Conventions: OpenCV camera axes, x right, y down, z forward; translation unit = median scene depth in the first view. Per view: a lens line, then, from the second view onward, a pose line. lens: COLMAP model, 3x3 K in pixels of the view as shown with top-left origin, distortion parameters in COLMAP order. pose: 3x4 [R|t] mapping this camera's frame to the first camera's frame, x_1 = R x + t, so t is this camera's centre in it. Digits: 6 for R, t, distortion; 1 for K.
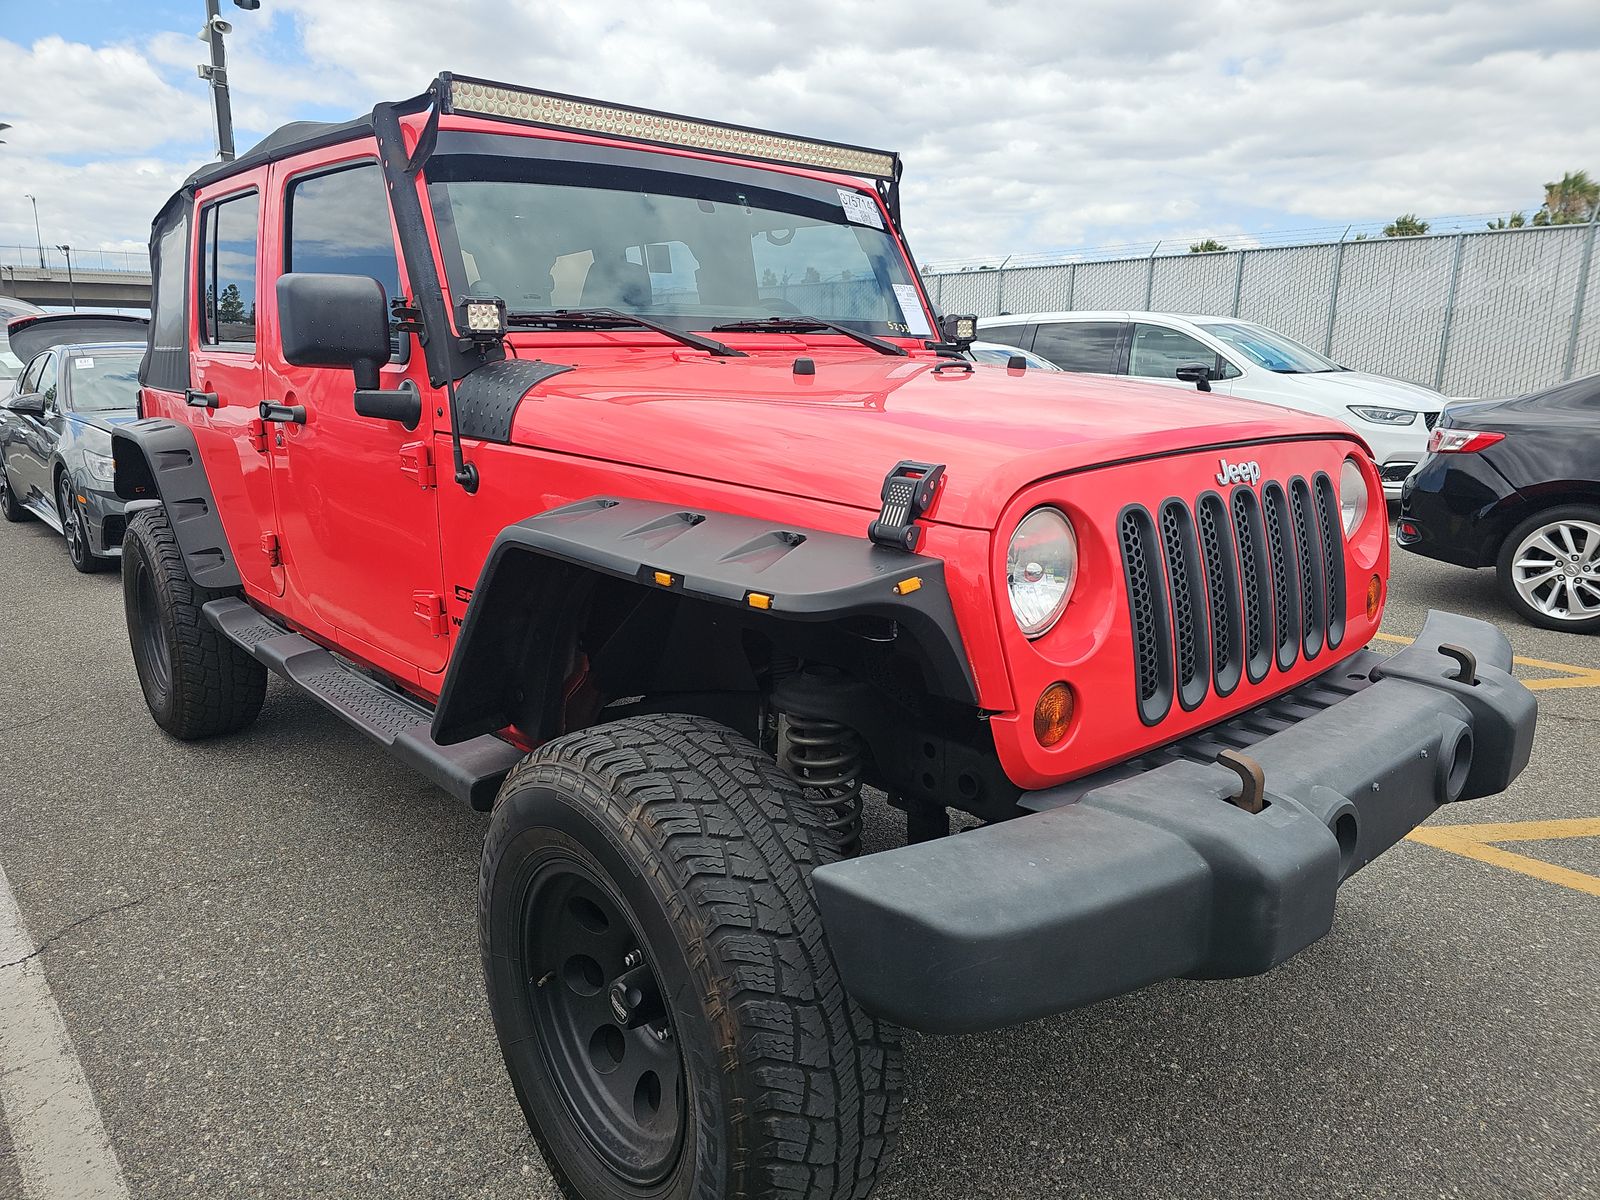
lens RADIAL K [[1049.5, 0, 798.8], [0, 1049.5, 586.5], [0, 0, 1]] dist [0.083766, -0.076768]
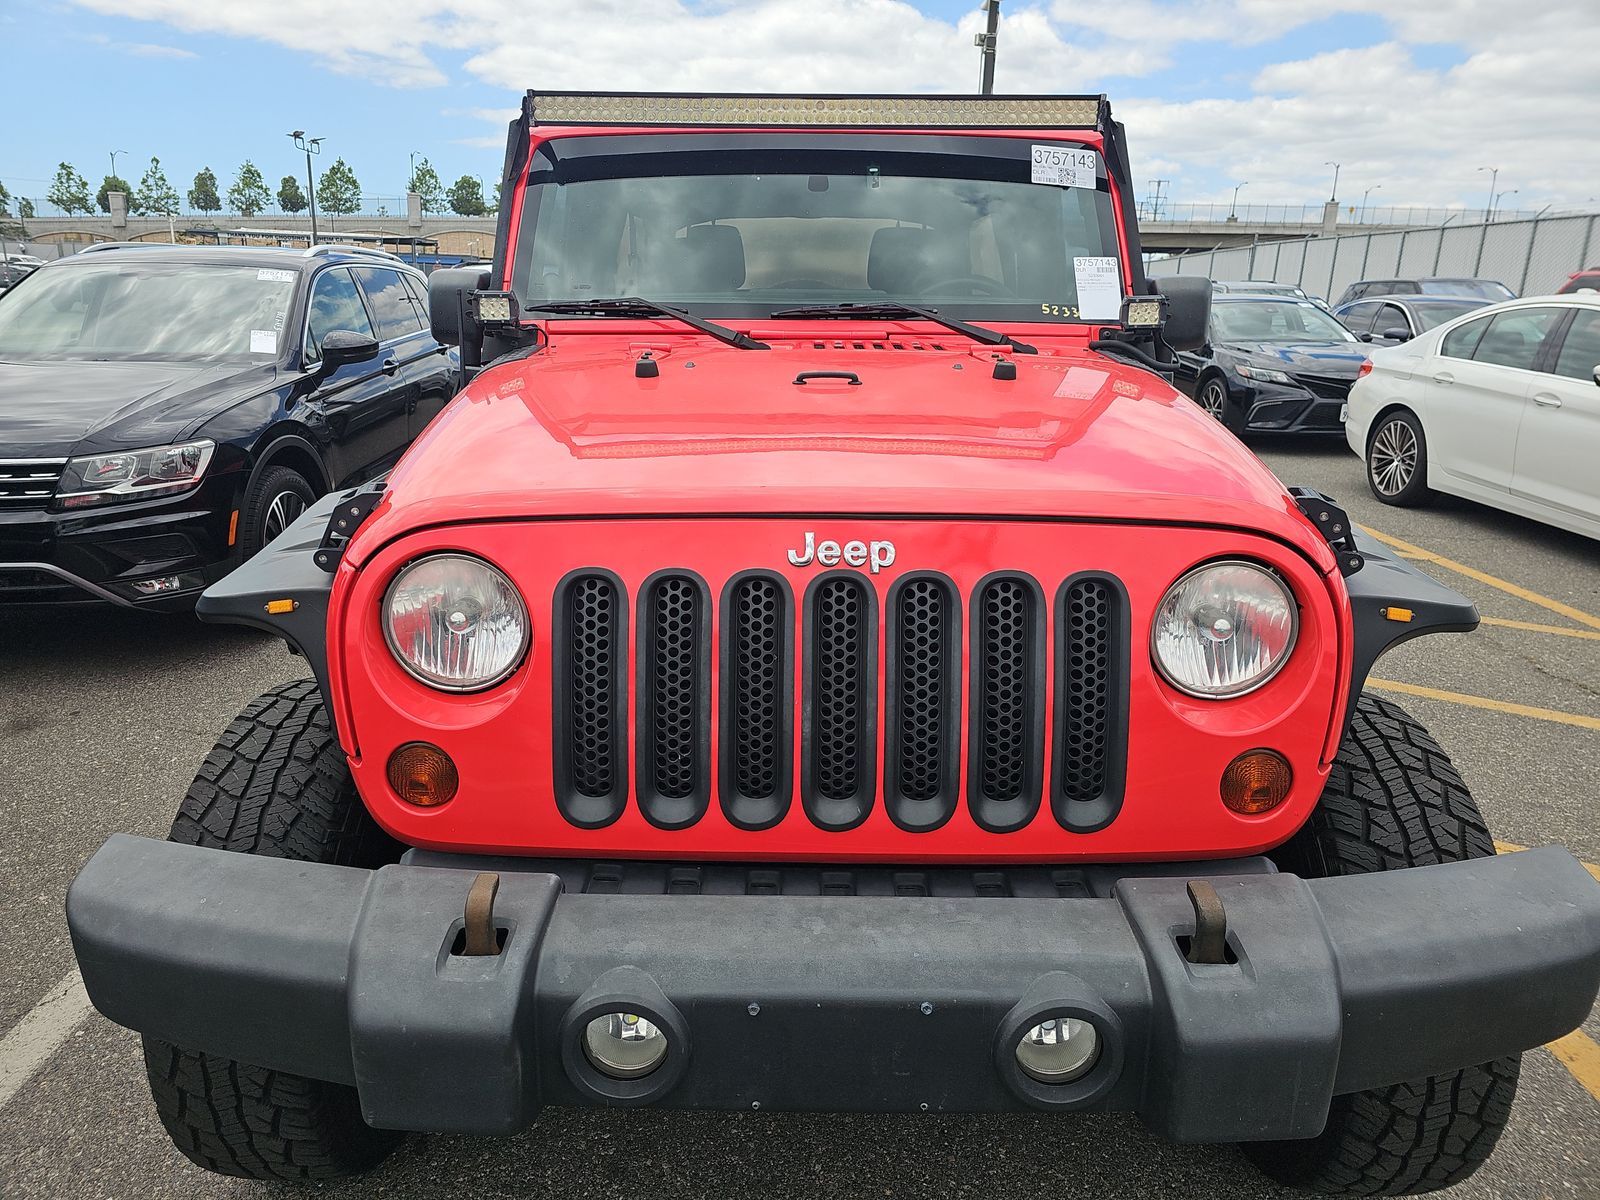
lens RADIAL K [[1046.8, 0, 800.0], [0, 1046.8, 600.0], [0, 0, 1]] dist [0.003251, 0.000581]
pose [[0.751546, 0.196093, -0.629862, 0.620959], [-0.150215, 0.980585, 0.126048, -0.119579], [0.642350, -0.000117, 0.766411, 0.297571]]
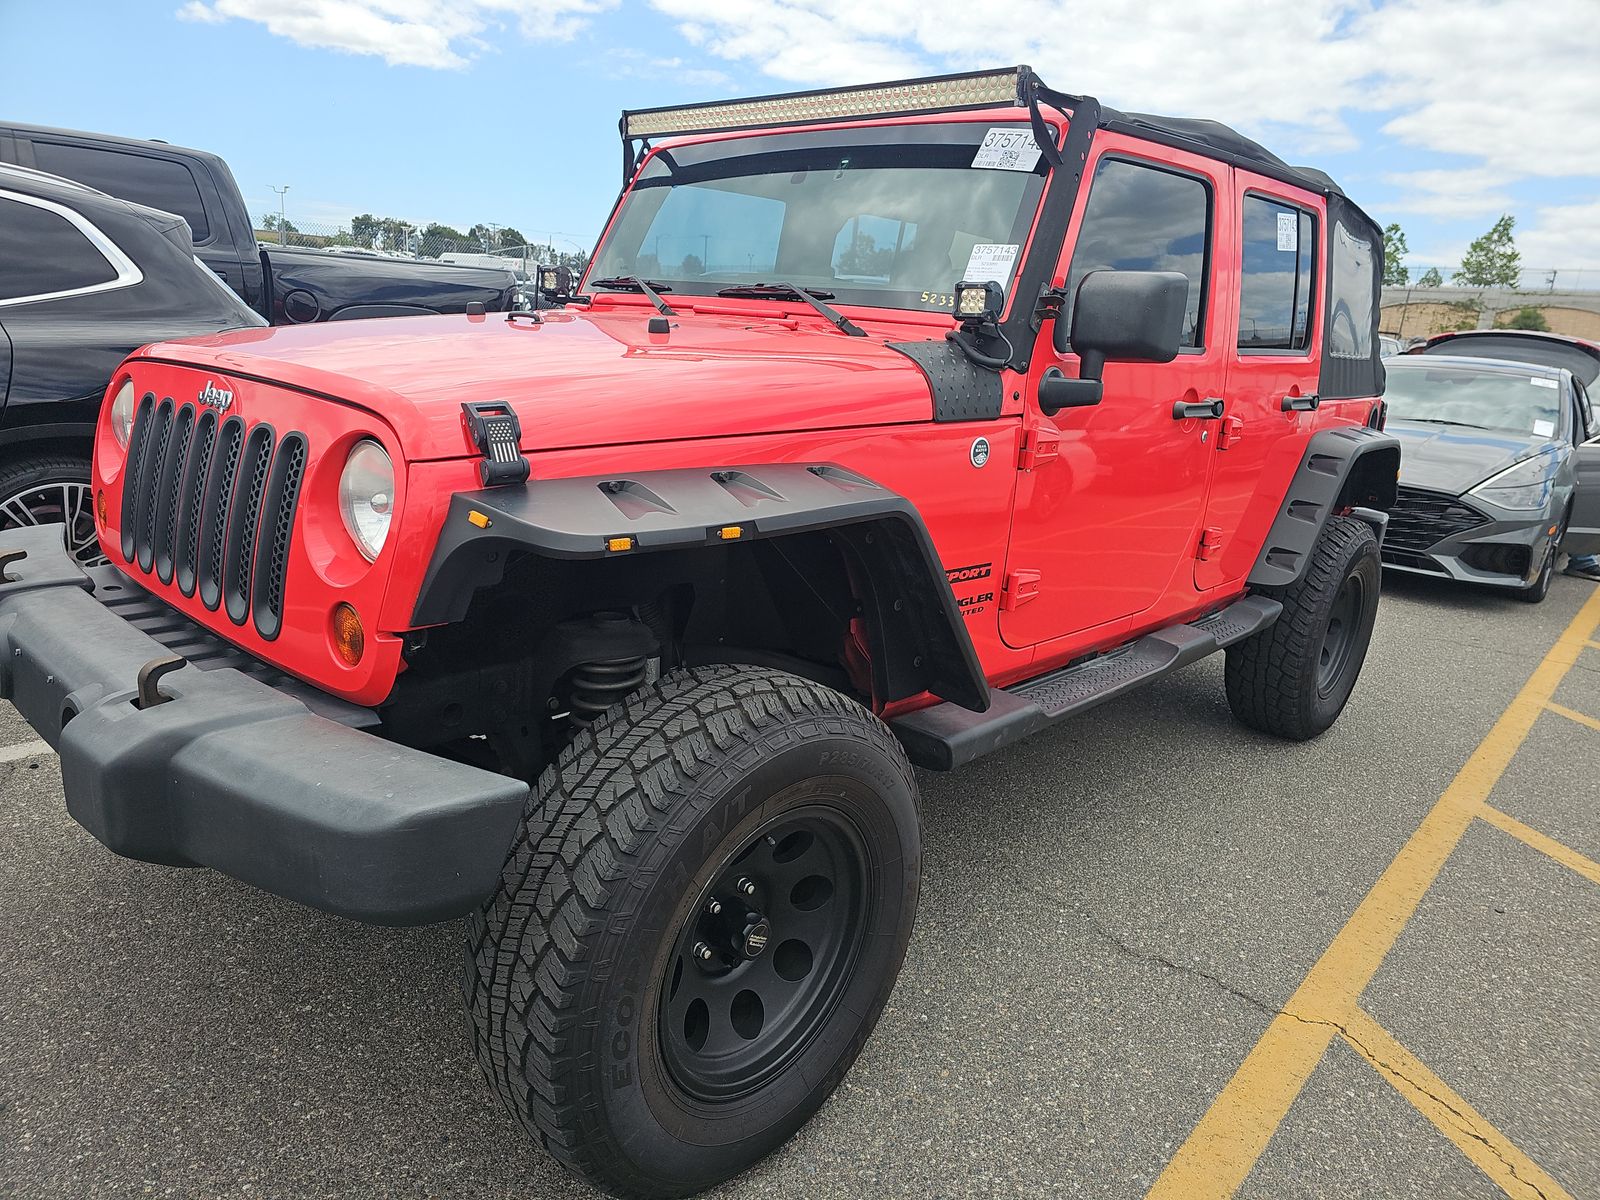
lens RADIAL K [[1074.6, 0, 800.0], [0, 1074.6, 600.0], [0, 0, 1]] dist [0.012479, -0.003559]
pose [[0.099962, 0.260344, -0.960327, 1.110038], [-0.284812, 0.932262, 0.223090, -0.232141], [0.953357, 0.251212, 0.167340, 1.022809]]
